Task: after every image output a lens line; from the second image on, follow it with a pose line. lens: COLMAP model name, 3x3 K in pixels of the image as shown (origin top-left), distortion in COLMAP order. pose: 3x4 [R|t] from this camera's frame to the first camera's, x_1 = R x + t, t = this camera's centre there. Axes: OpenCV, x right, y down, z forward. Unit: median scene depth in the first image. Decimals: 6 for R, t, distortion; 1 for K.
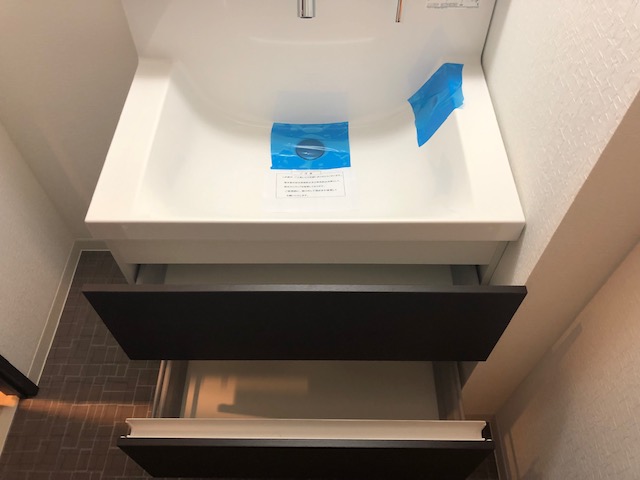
lens RADIAL K [[522.5, 0, 319.5], [0, 522.5, 238.1], [0, 0, 1]] dist [0.034339, -0.034122]
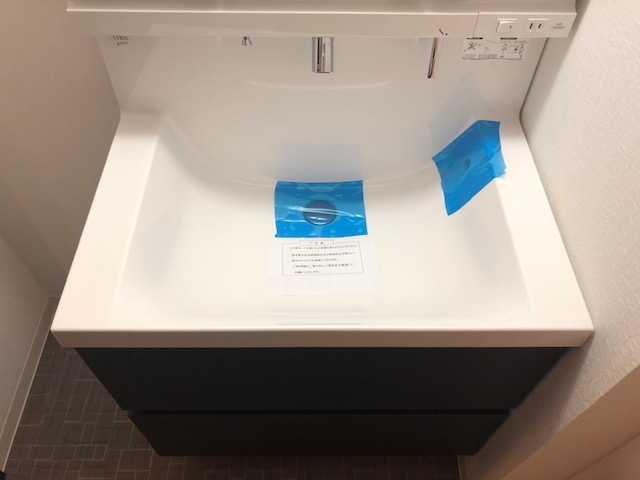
lens RADIAL K [[522.5, 0, 320.5], [0, 522.5, 241.8], [0, 0, 1]] dist [0.034339, -0.034122]
pose [[0.999521, -0.001215, 0.030935, -0.045899], [0.001477, 0.999963, -0.008454, -0.119903], [-0.030924, 0.008496, 0.999486, 0.139224]]
